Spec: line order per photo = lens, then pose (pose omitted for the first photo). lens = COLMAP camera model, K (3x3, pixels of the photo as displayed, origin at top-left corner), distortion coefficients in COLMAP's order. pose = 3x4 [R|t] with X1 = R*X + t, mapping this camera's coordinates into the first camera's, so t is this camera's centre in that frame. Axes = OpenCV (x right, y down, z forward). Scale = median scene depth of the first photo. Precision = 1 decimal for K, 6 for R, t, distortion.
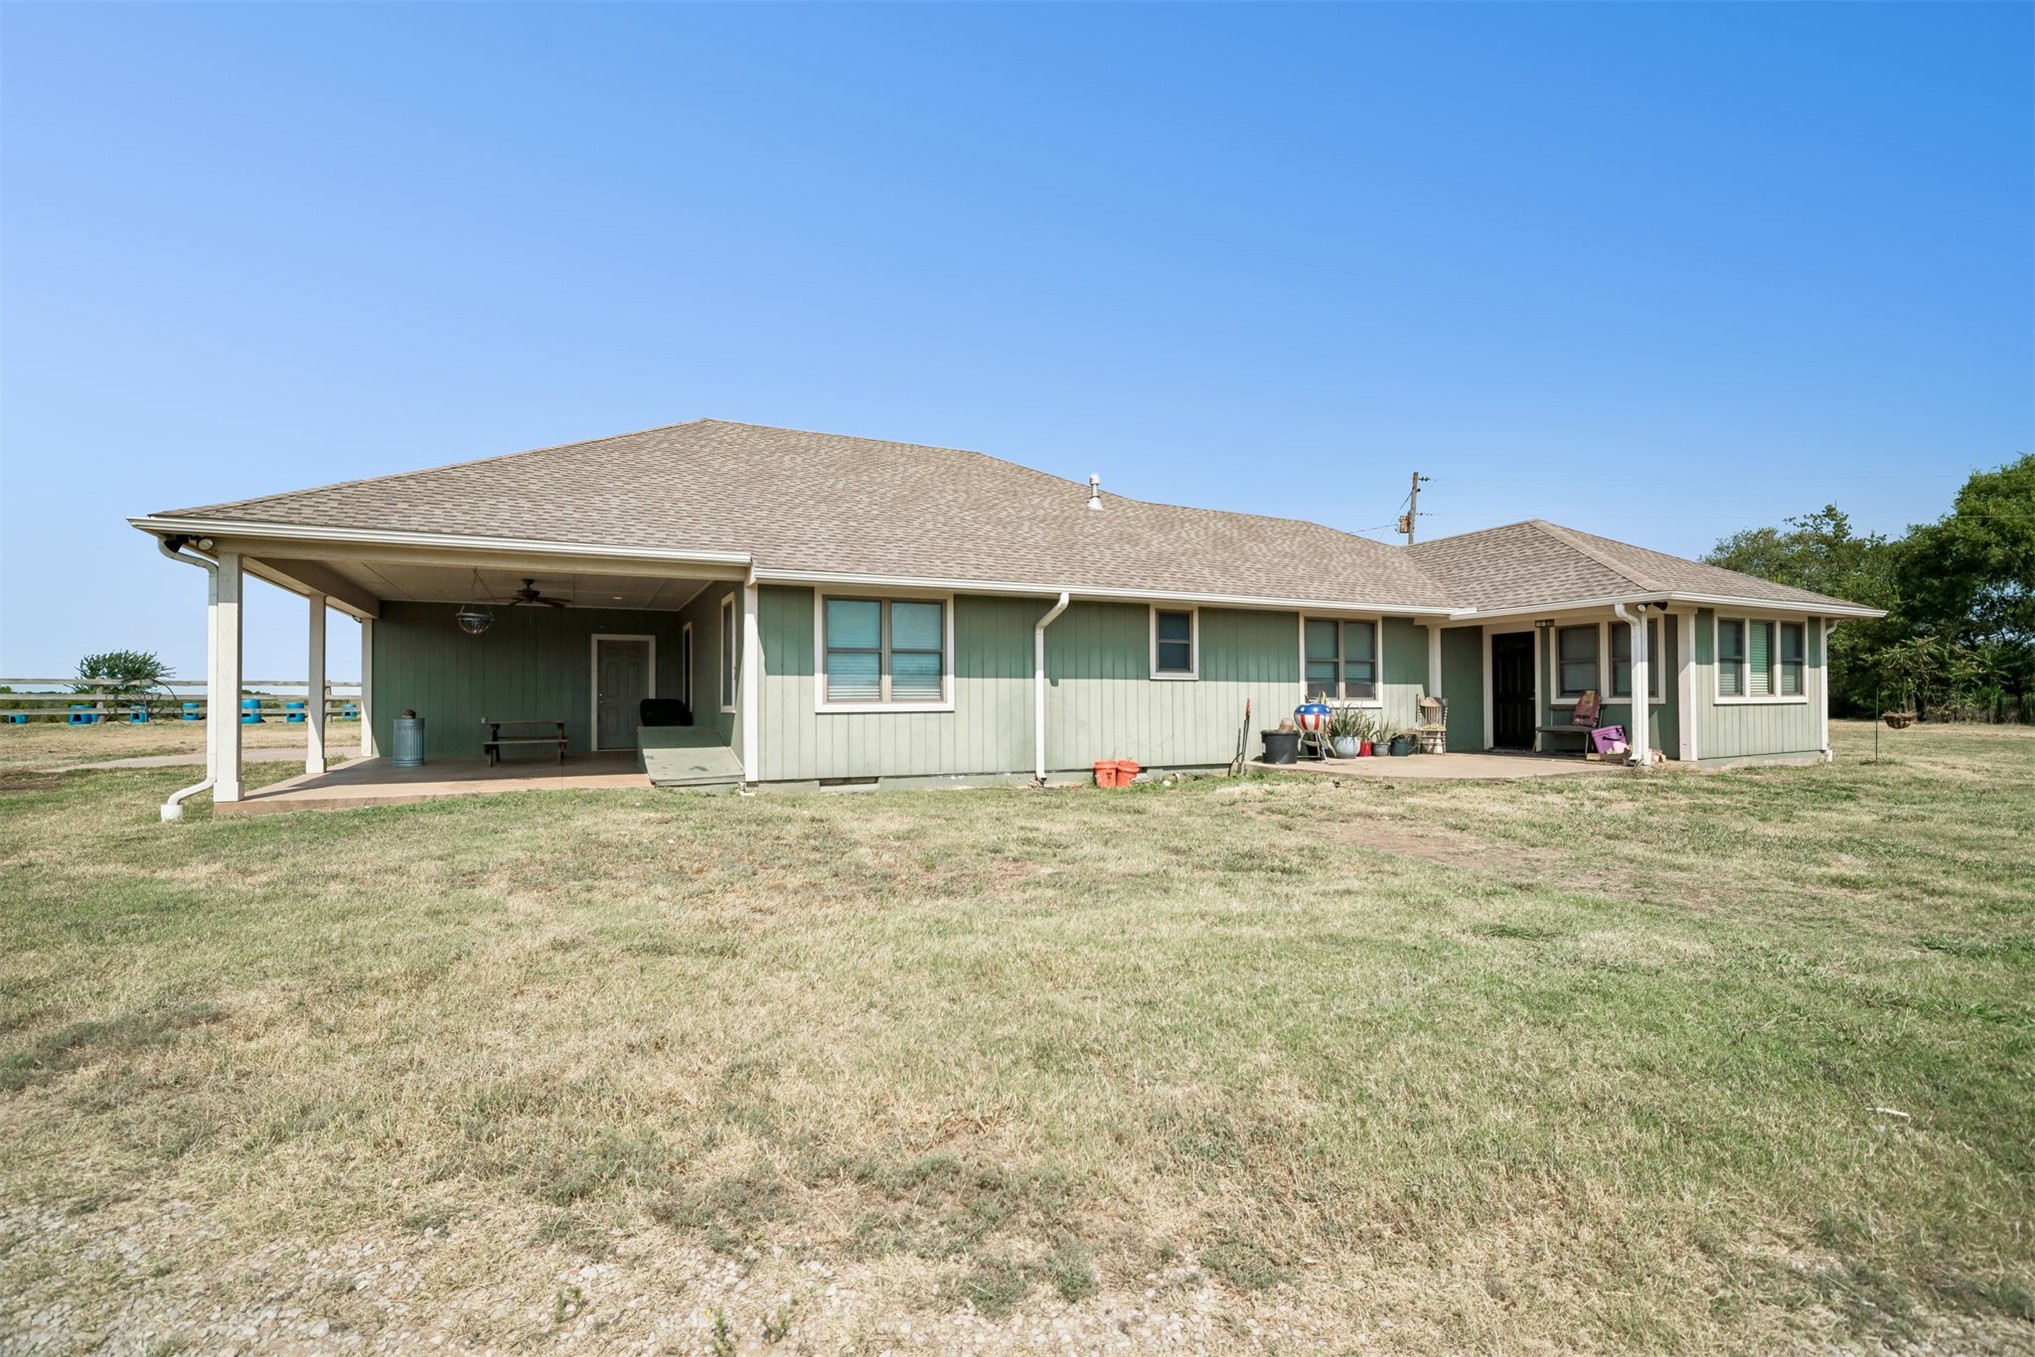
lens RADIAL K [[917.0, 0, 1024.8], [0, 917.0, 684.8], [0, 0, 1]] dist [-0.011624, -0.000057]
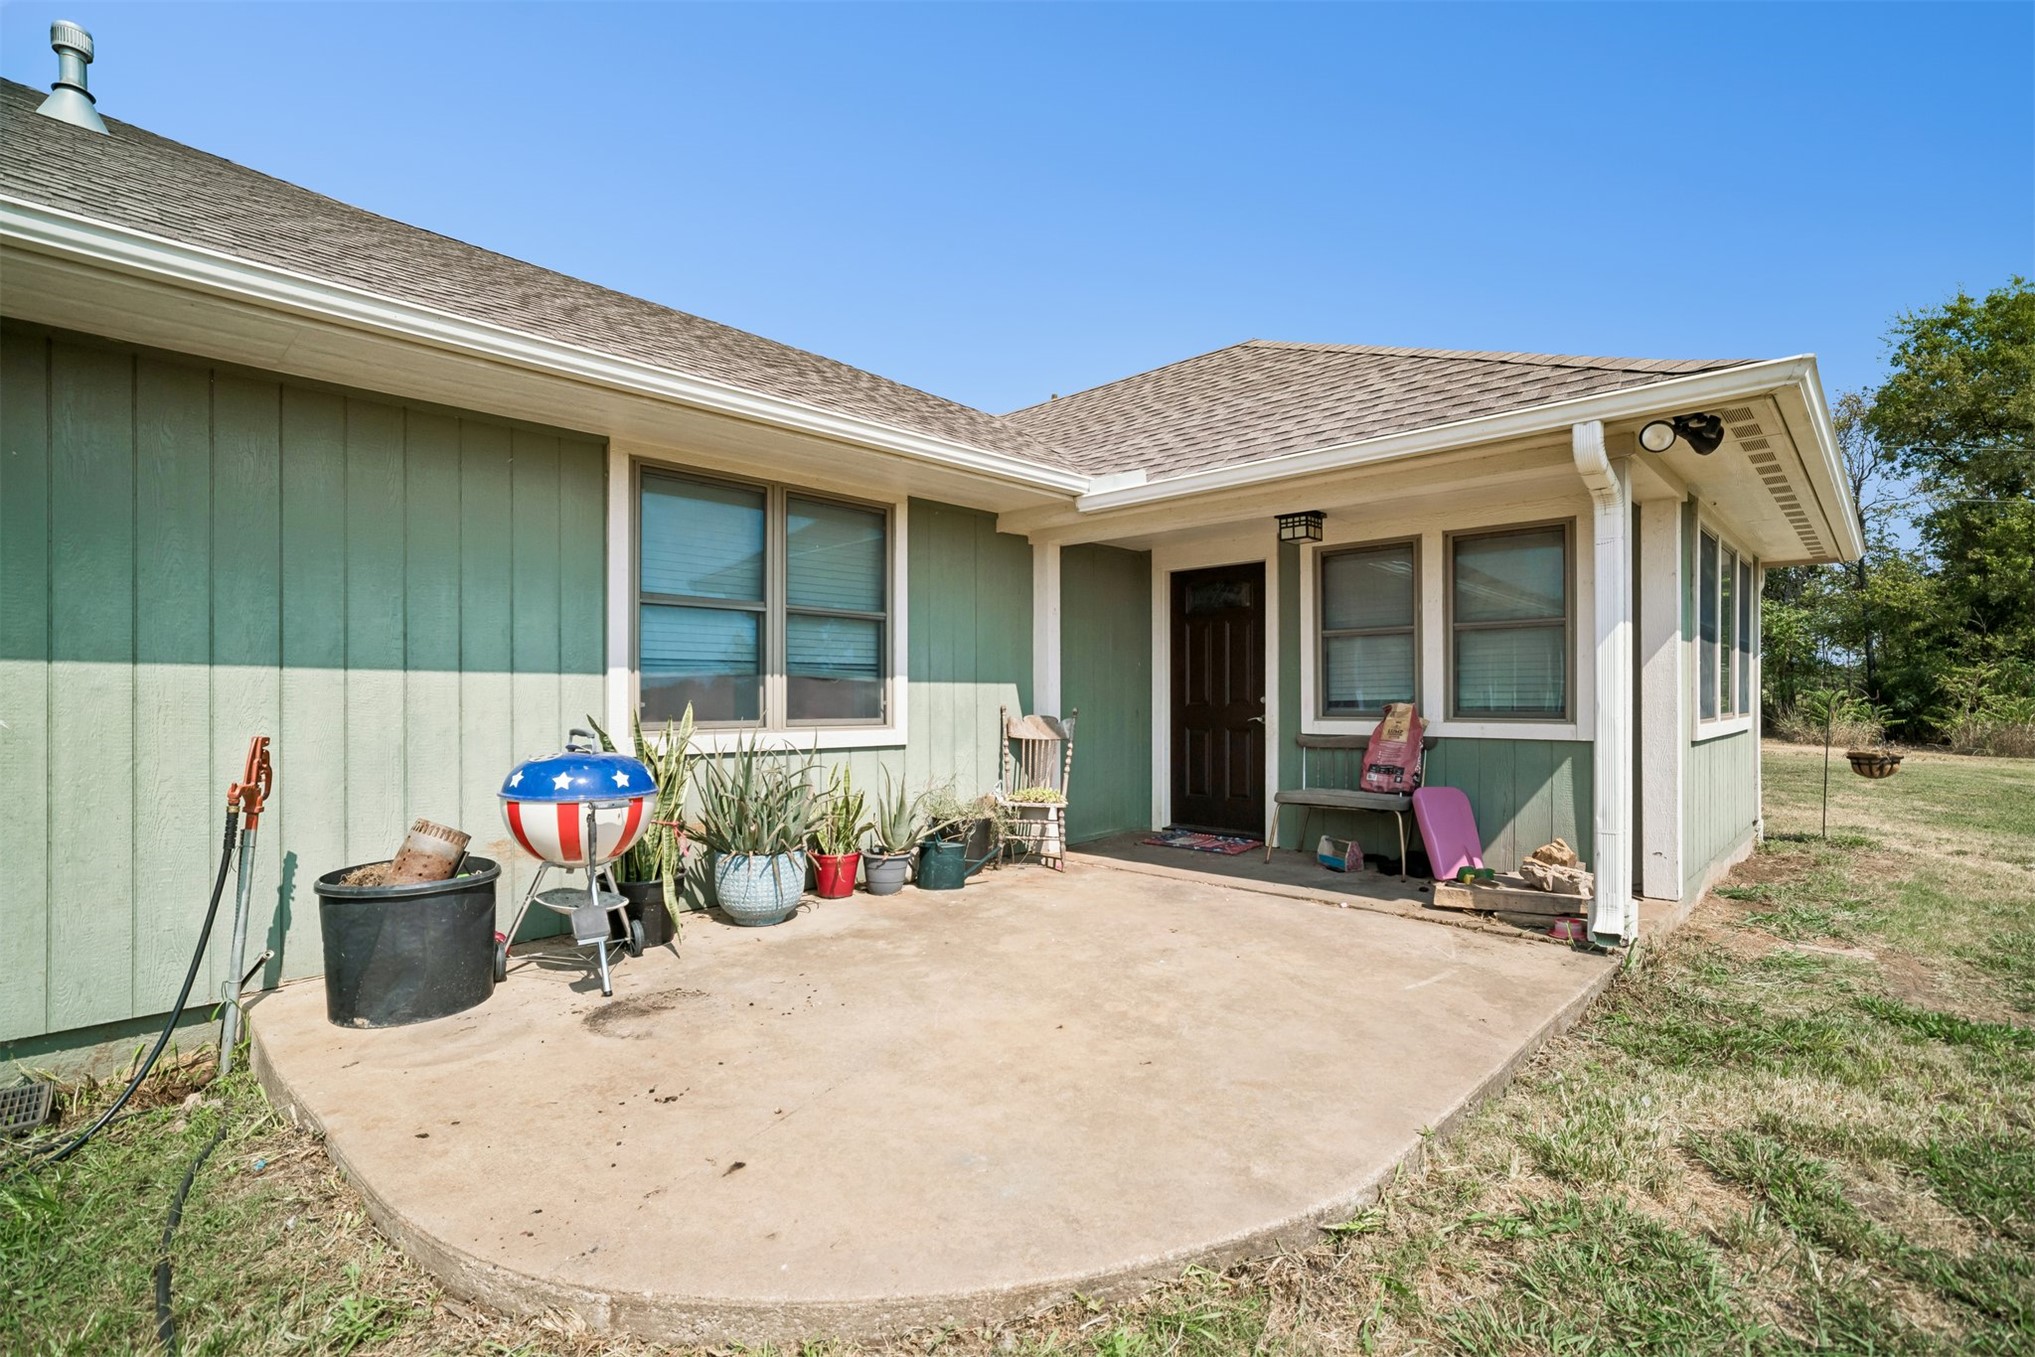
lens RADIAL K [[917.0, 0, 1019.5], [0, 917.0, 690.2], [0, 0, 1]] dist [-0.011624, -0.000057]
pose [[0.939349, 0.005901, 0.342911, 0.339991], [-0.009503, 0.999916, 0.008823, -0.001145], [-0.342830, -0.011546, 0.939326, 0.710573]]
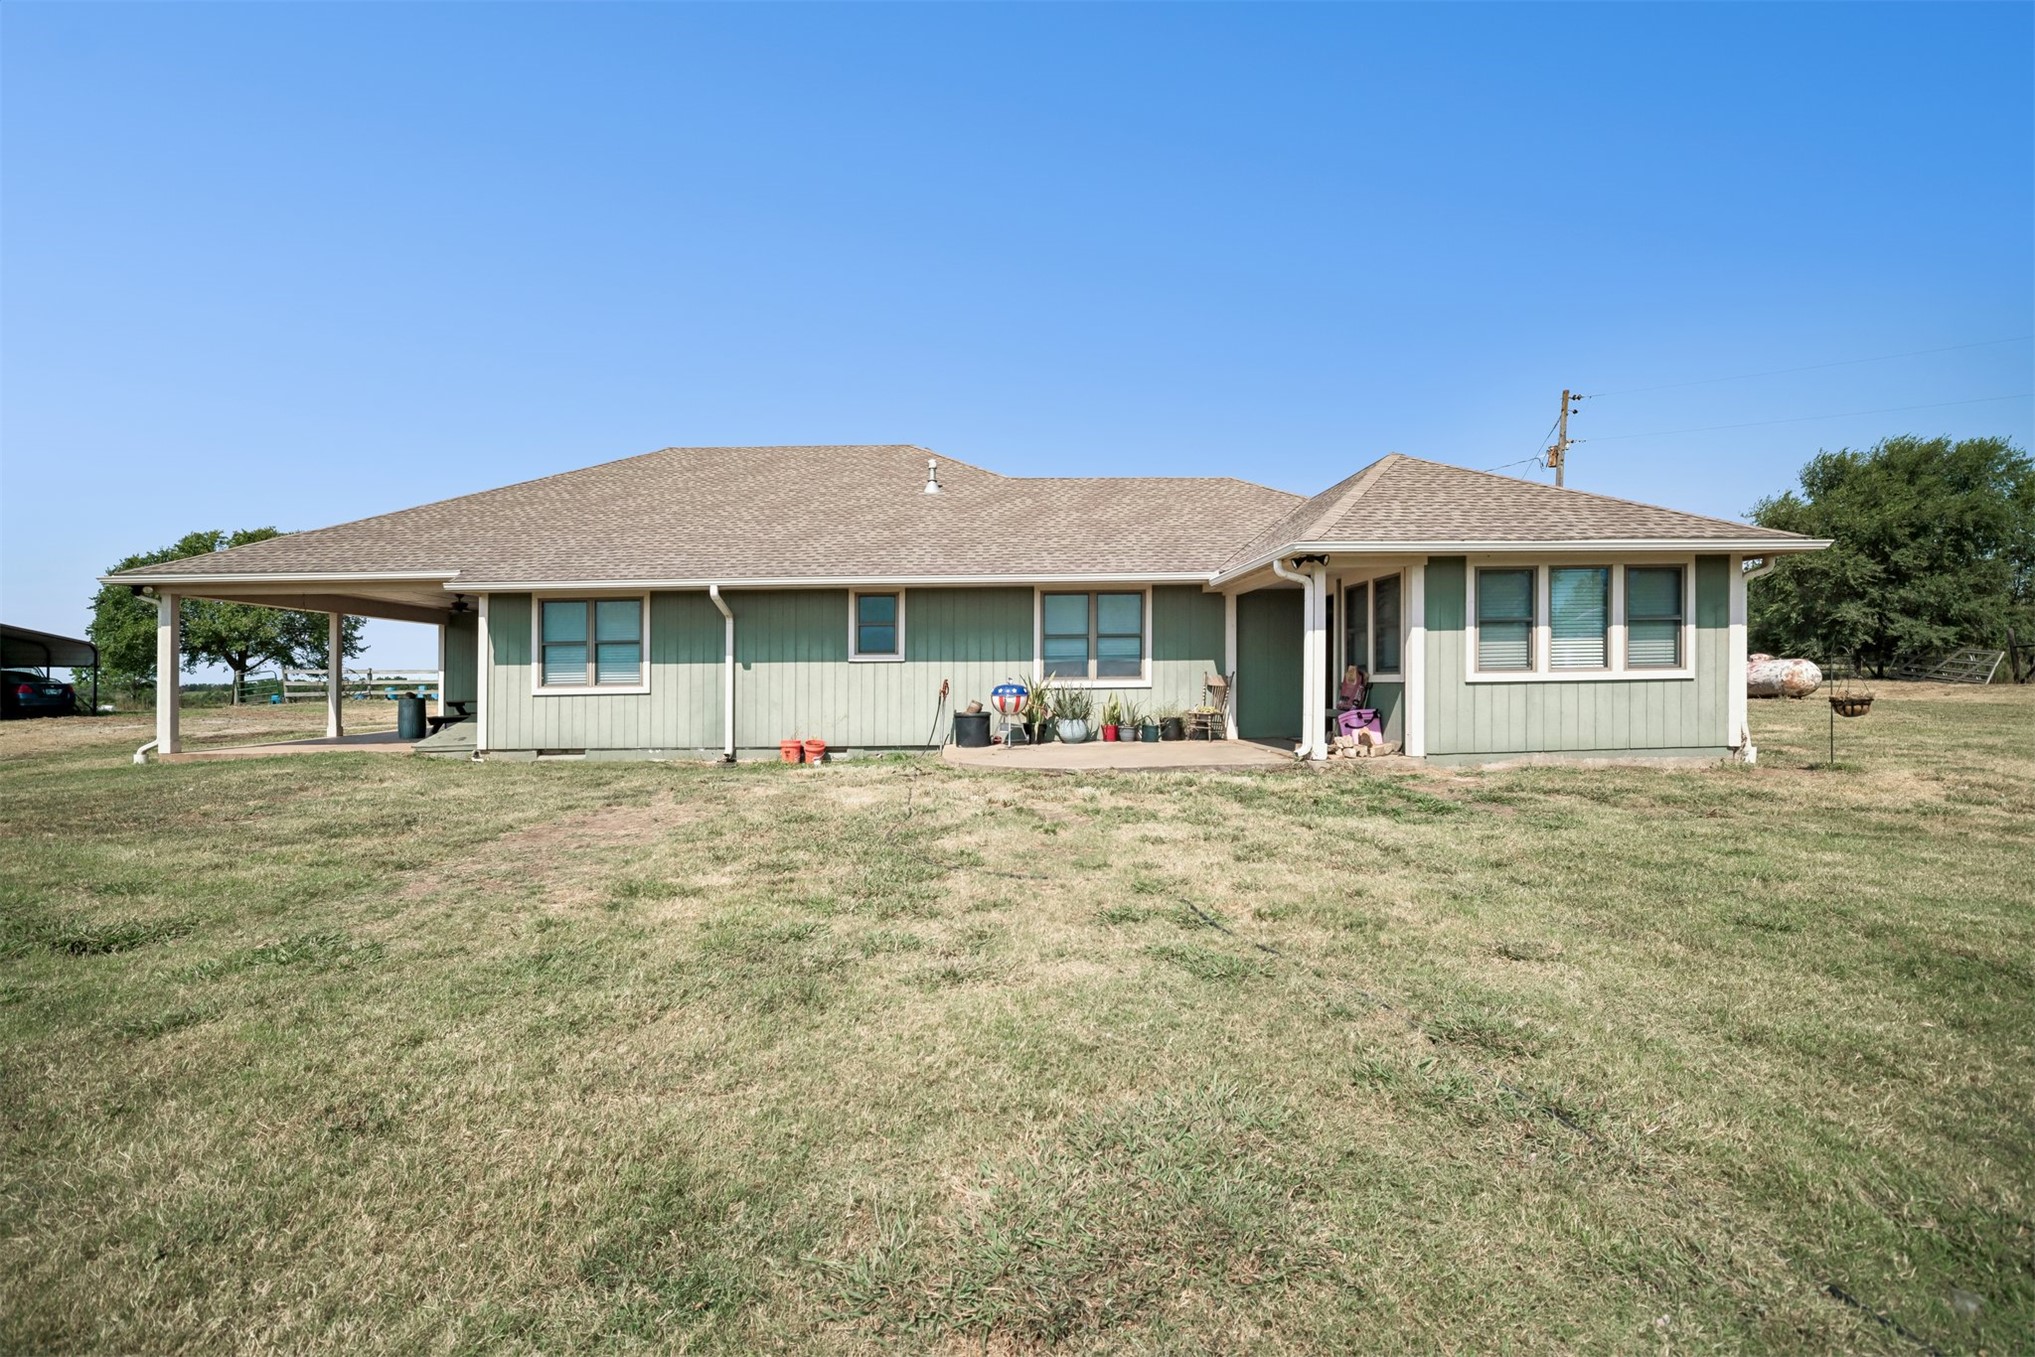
lens RADIAL K [[917.0, 0, 1021.4], [0, 917.0, 666.8], [0, 0, 1]] dist [-0.011624, -0.000057]
pose [[0.902438, -0.014144, -0.430588, 0.730706], [0.017018, 0.999851, 0.002823, 0.000133], [0.430484, -0.009875, 0.902544, 0.146913]]
